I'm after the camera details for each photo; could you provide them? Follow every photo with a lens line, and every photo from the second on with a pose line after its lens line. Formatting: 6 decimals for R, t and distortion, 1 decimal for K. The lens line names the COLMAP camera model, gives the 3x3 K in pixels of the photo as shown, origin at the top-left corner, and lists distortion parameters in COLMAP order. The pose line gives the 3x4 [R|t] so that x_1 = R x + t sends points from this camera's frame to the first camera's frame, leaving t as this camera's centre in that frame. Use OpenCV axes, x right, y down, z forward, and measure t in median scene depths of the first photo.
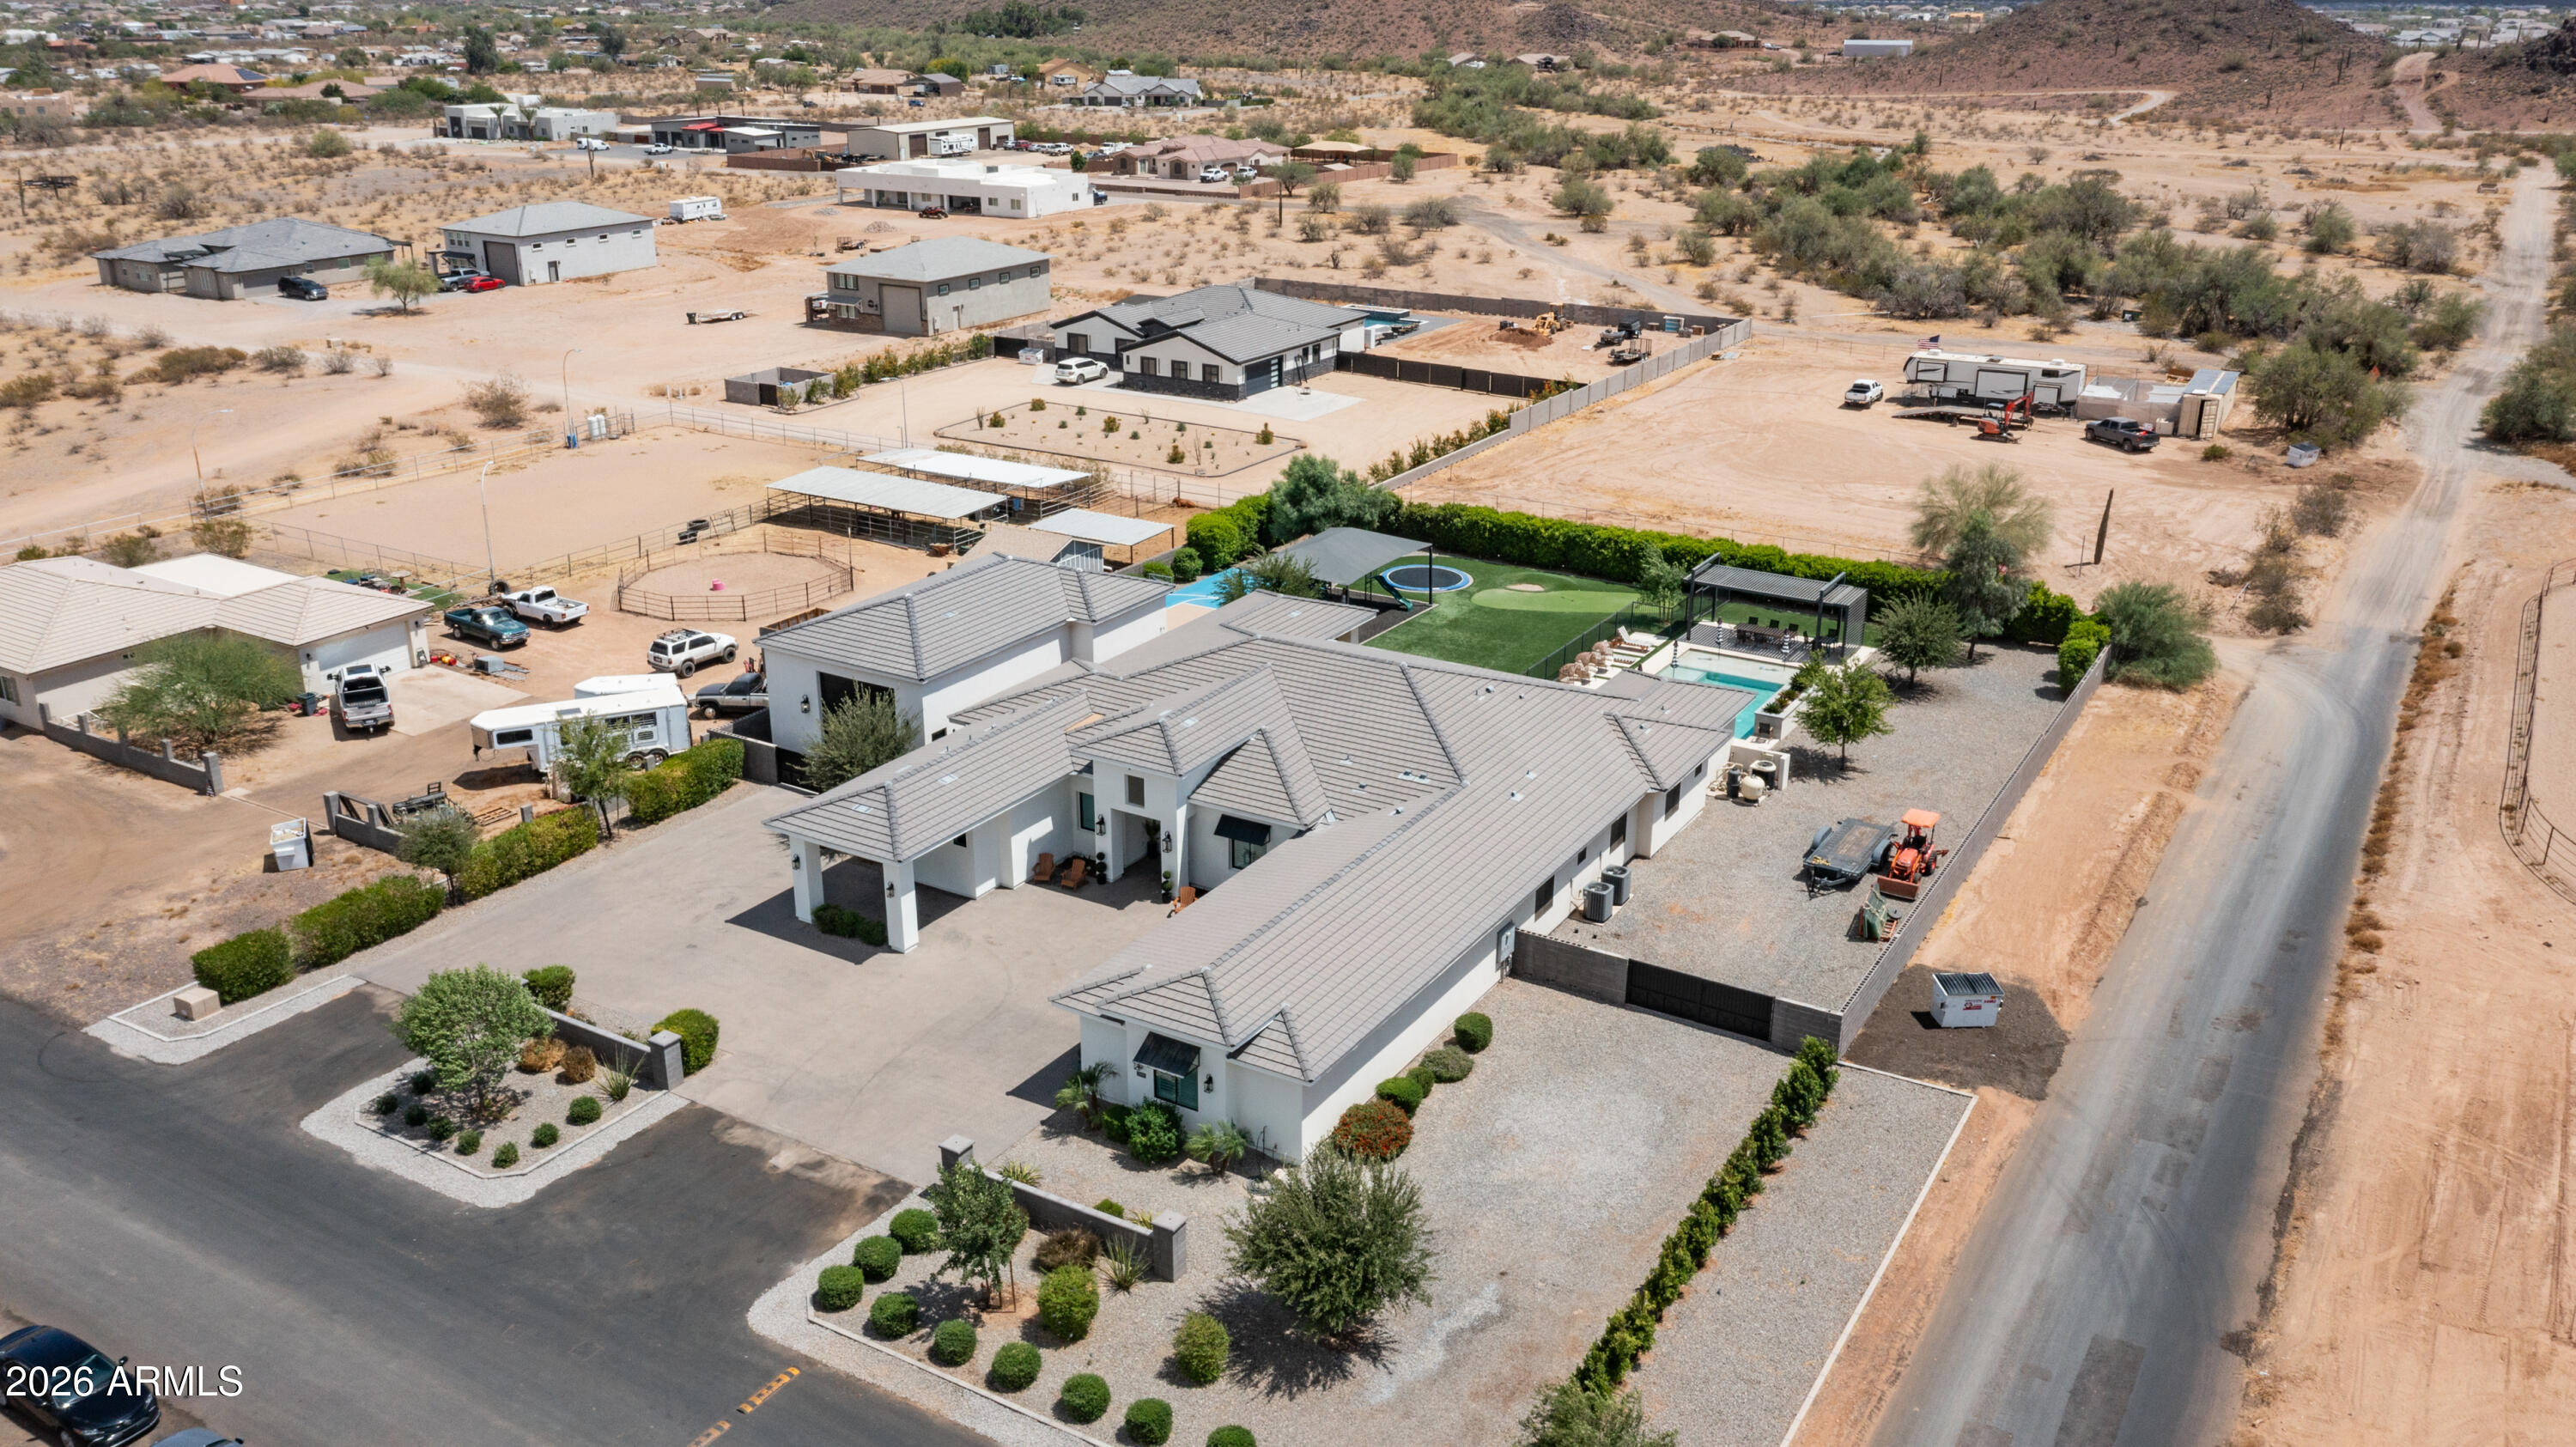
lens RADIAL K [[2037.2, 0, 1290.1], [0, 2037.2, 707.2], [0, 0, 1]] dist [0.005589, 0.014602]
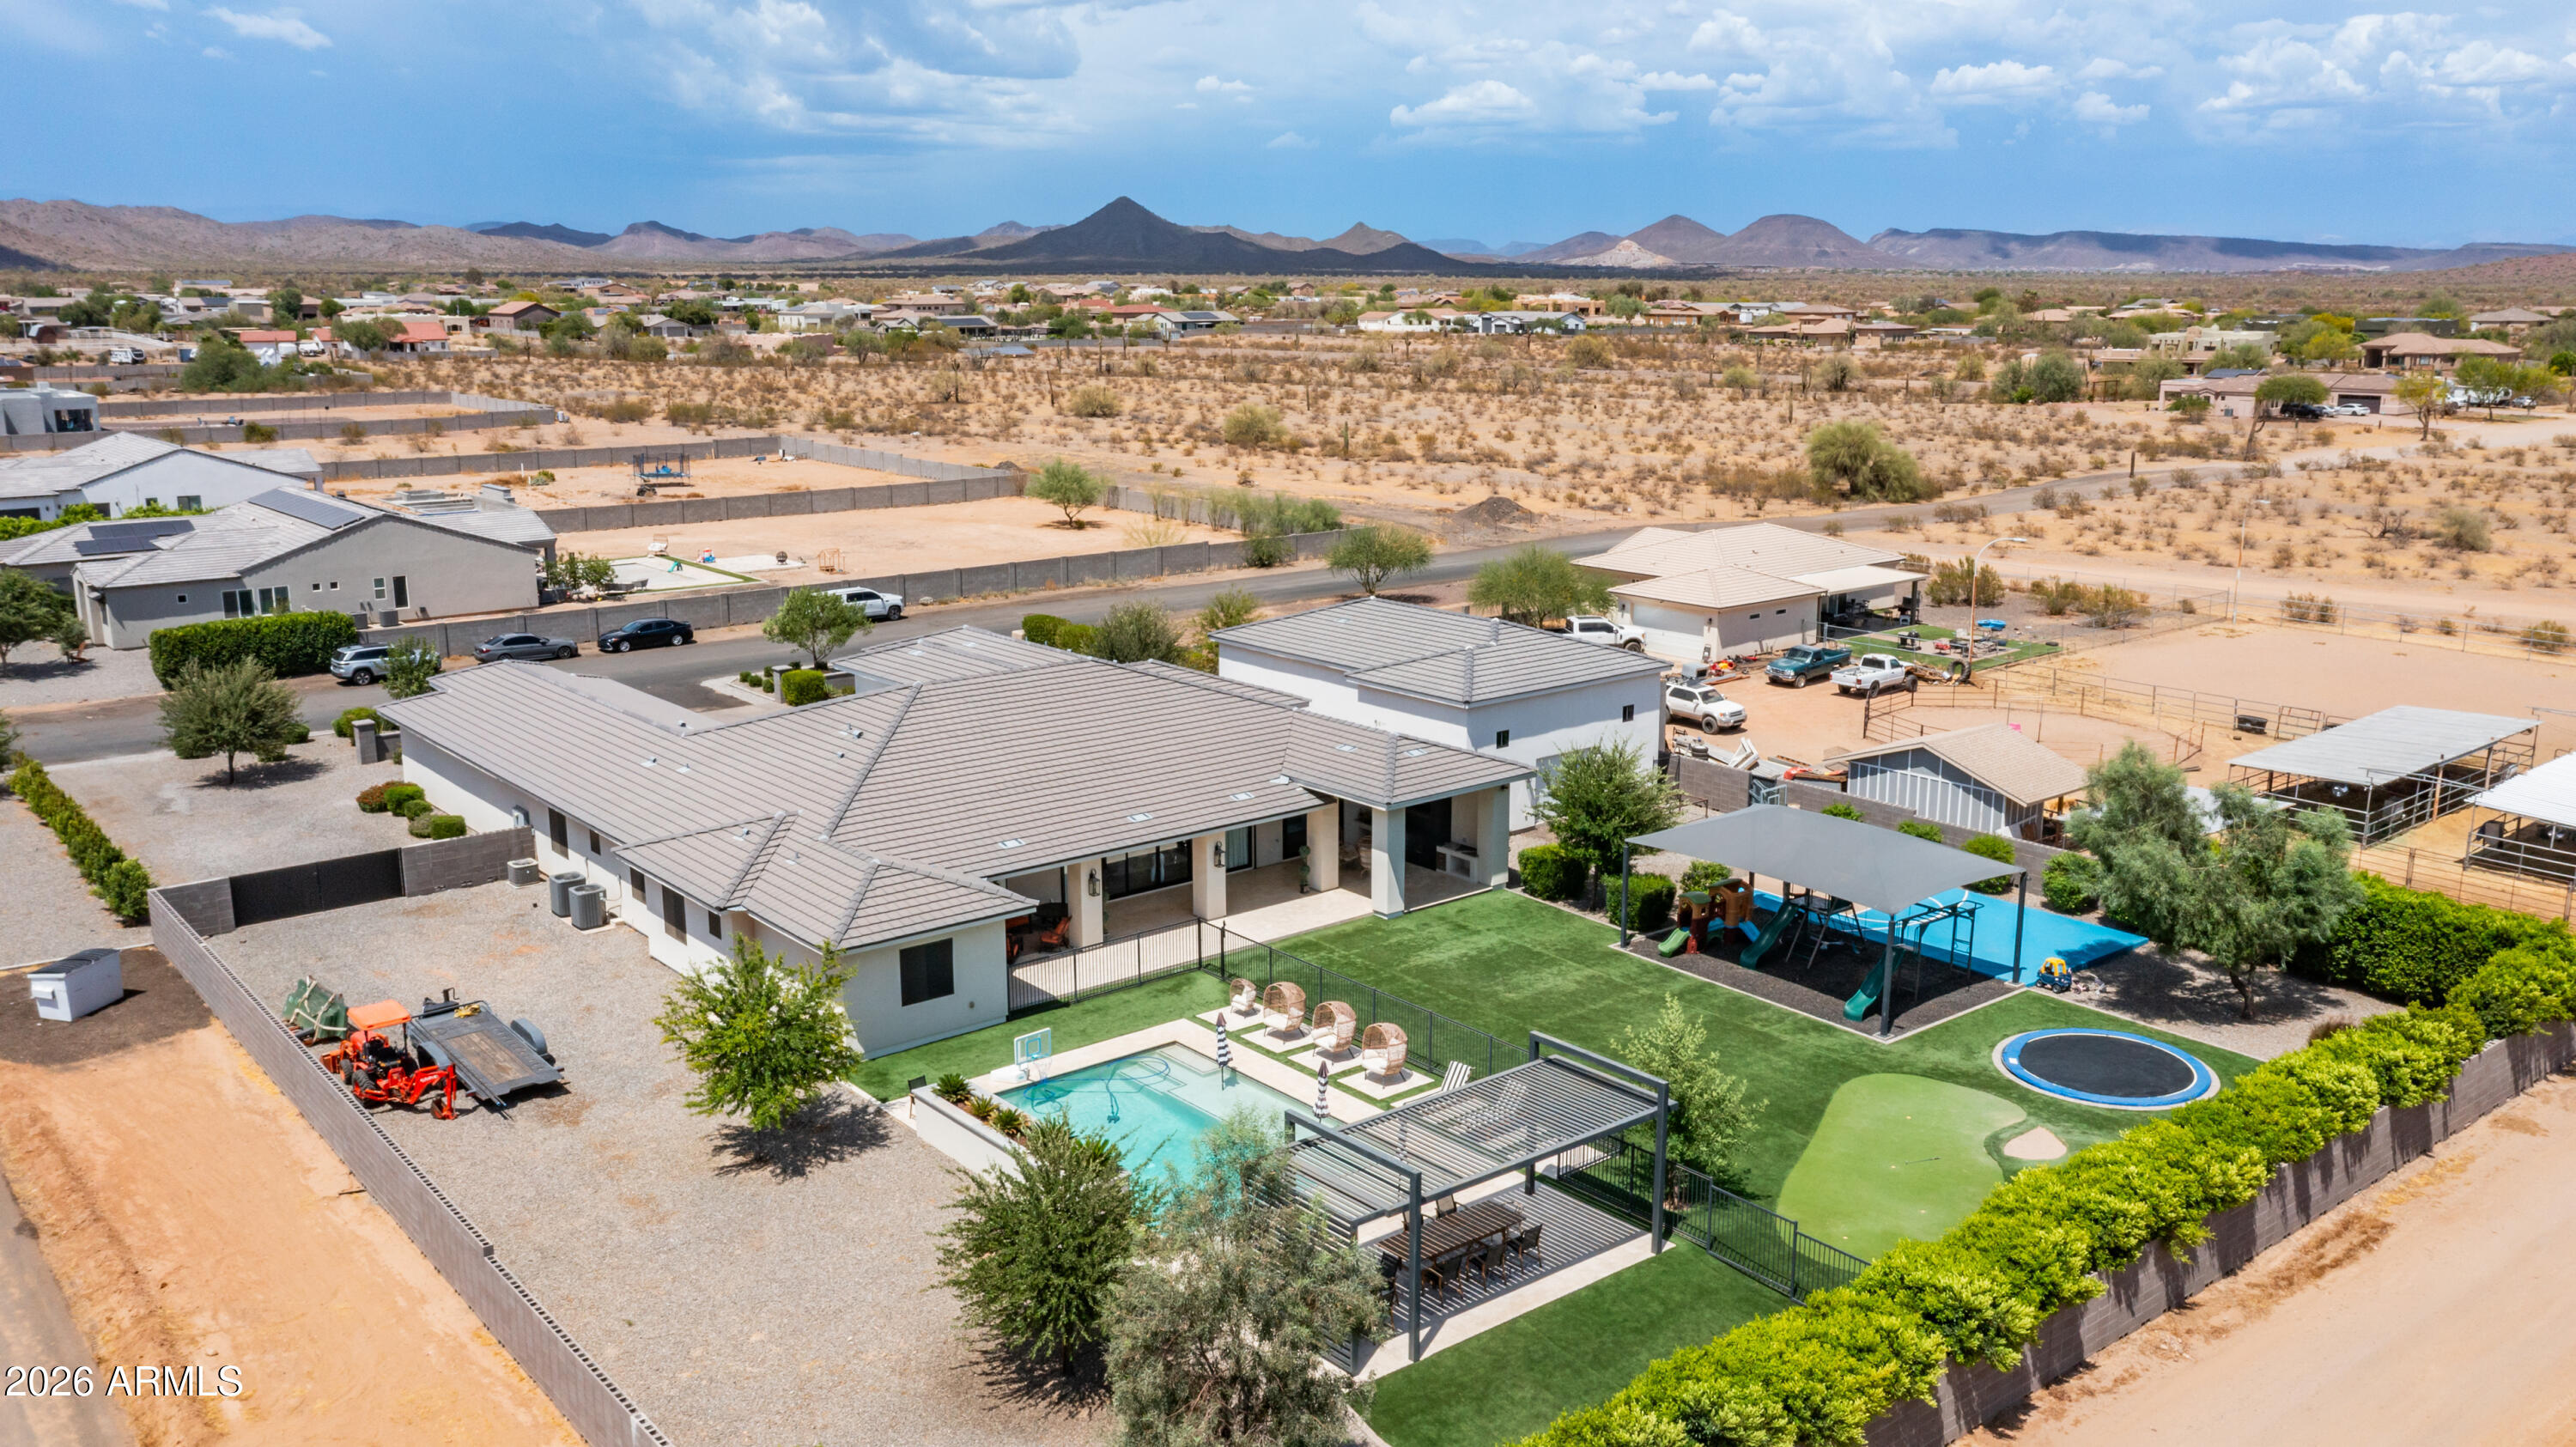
lens RADIAL K [[2037.2, 0, 1285.1], [0, 2037.2, 720.0], [0, 0, 1]] dist [0.005589, 0.014602]
pose [[-0.334076, 0.202030, -0.920640, 0.678765], [-0.321254, 0.893866, 0.312729, -0.276383], [0.886109, 0.400234, -0.233716, 1.180678]]
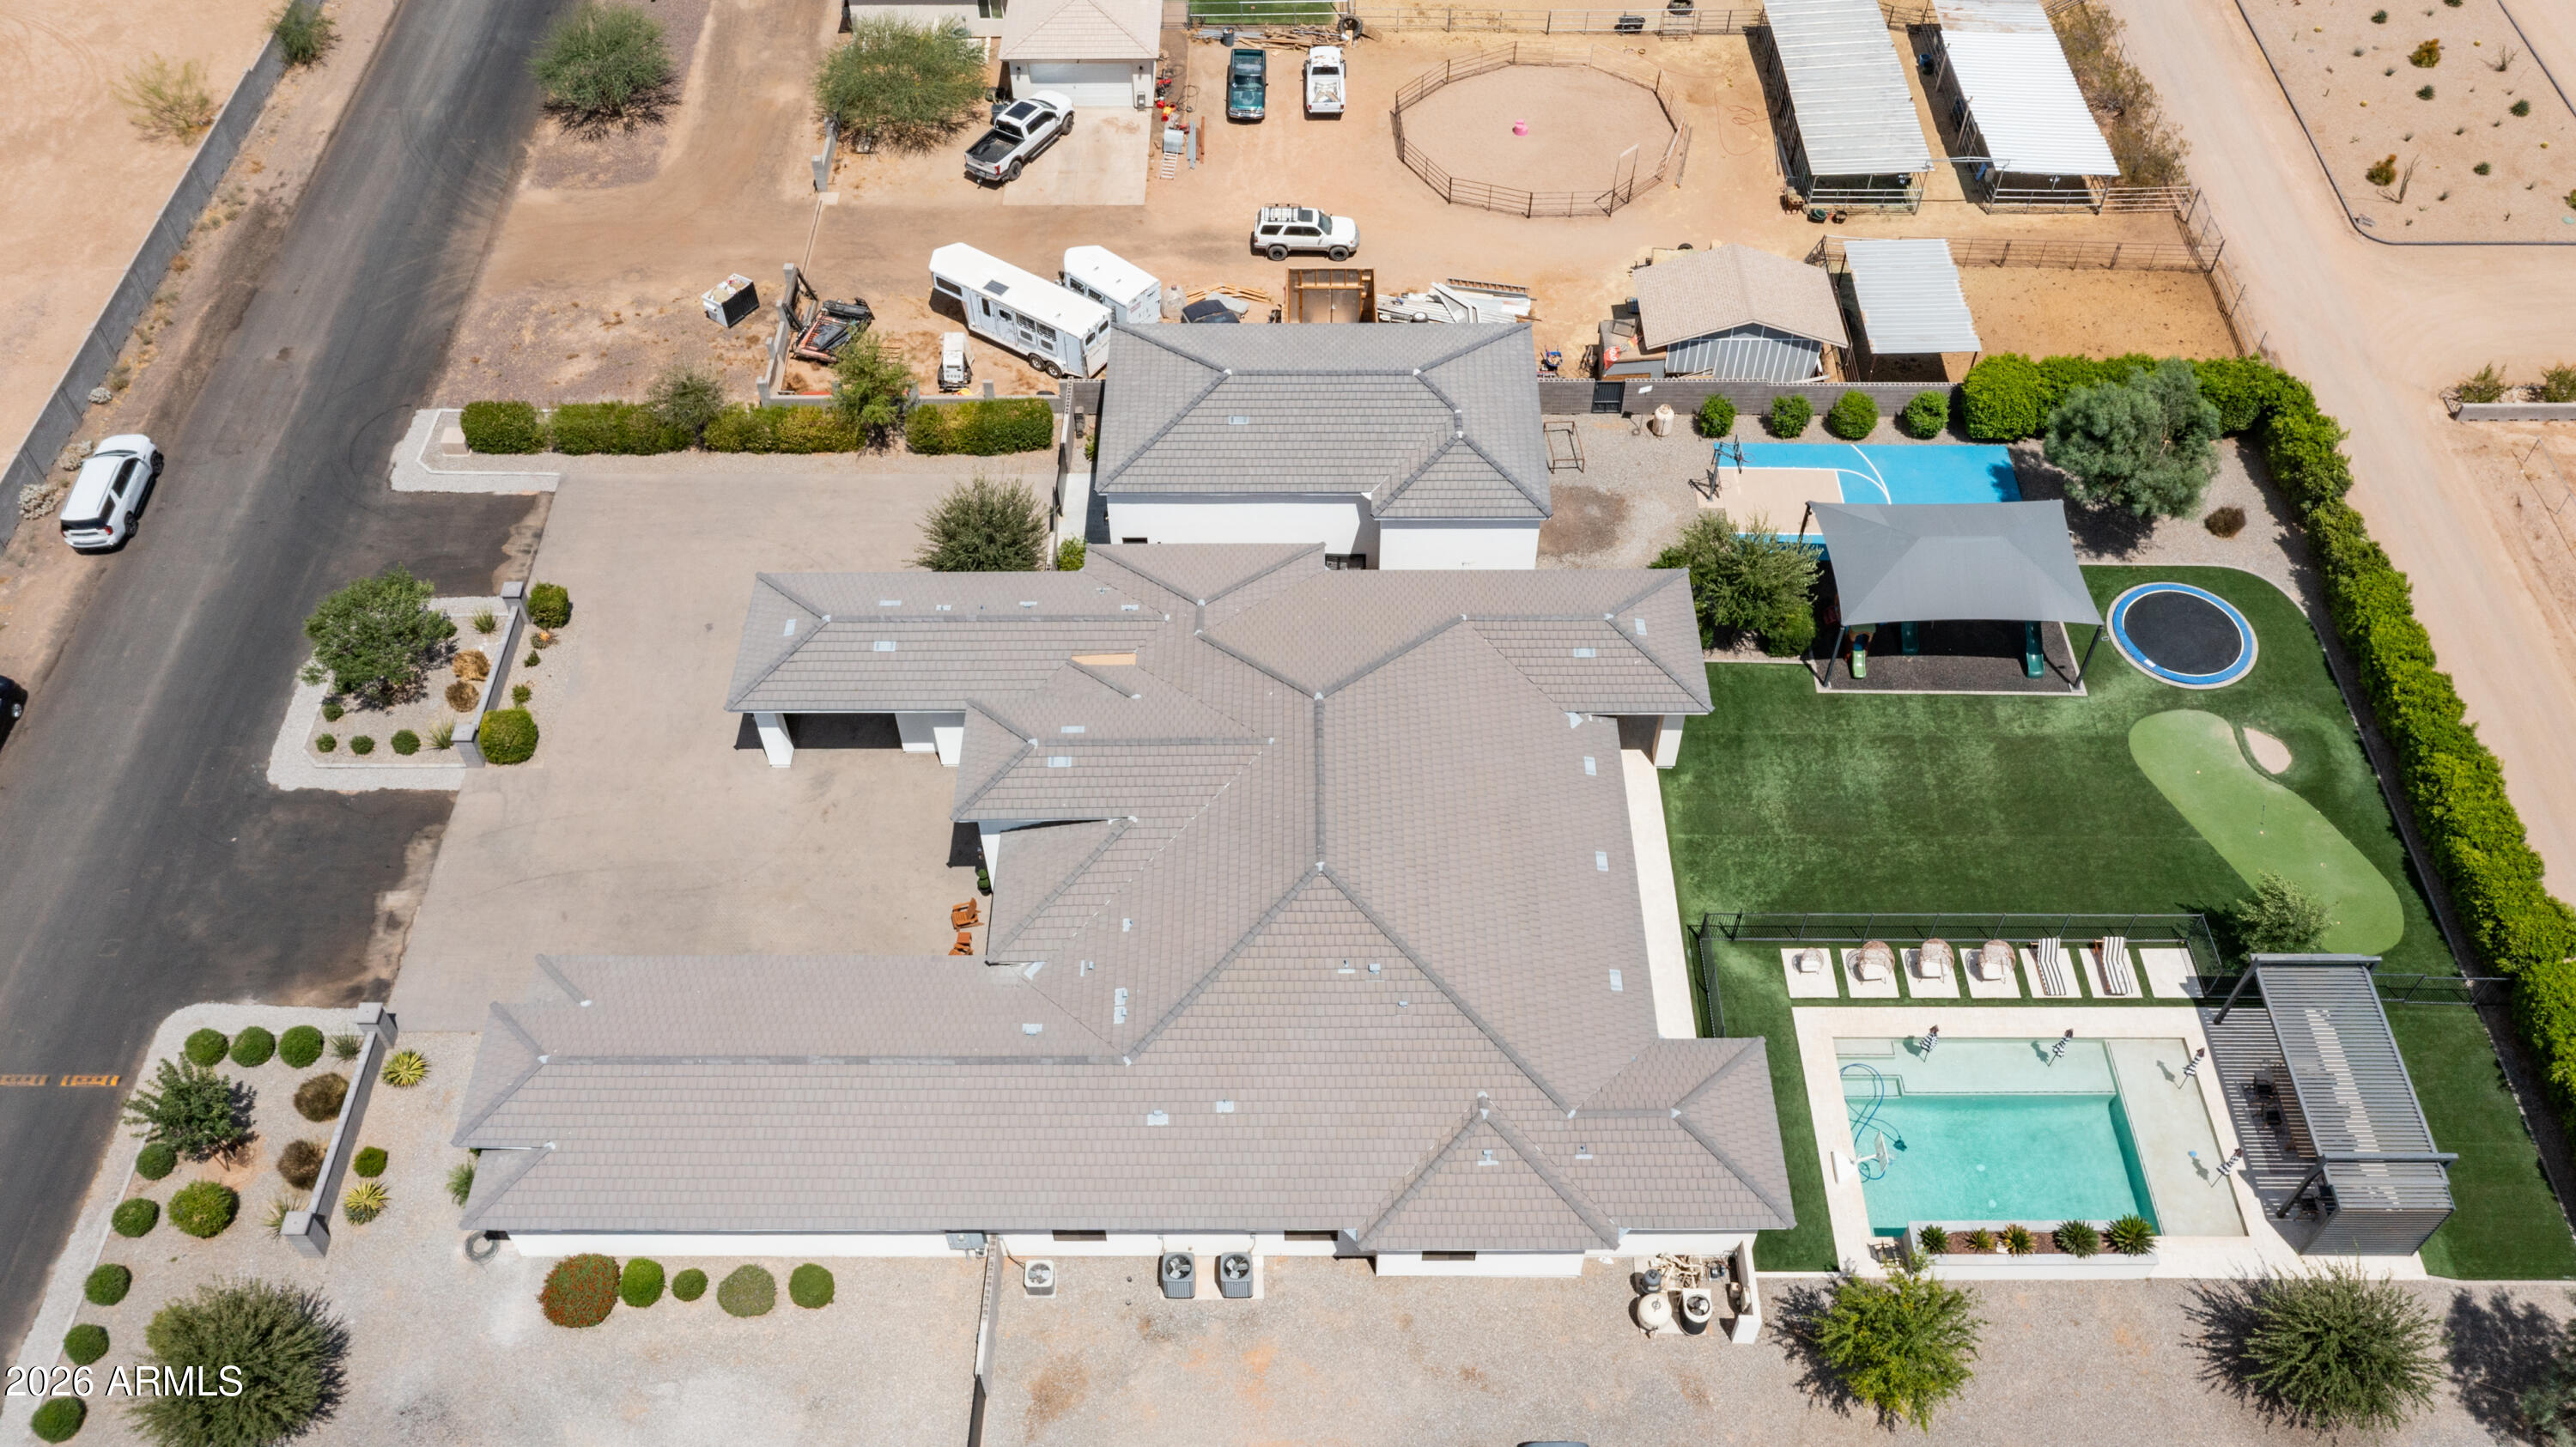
lens RADIAL K [[2037.2, 0, 1294.0], [0, 2037.2, 725.0], [0, 0, 1]] dist [0.005589, 0.014602]
pose [[0.514553, 0.653191, -0.555497, 0.392574], [-0.286345, 0.741548, 0.606723, -0.463257], [0.808234, -0.153127, 0.568604, 0.502306]]
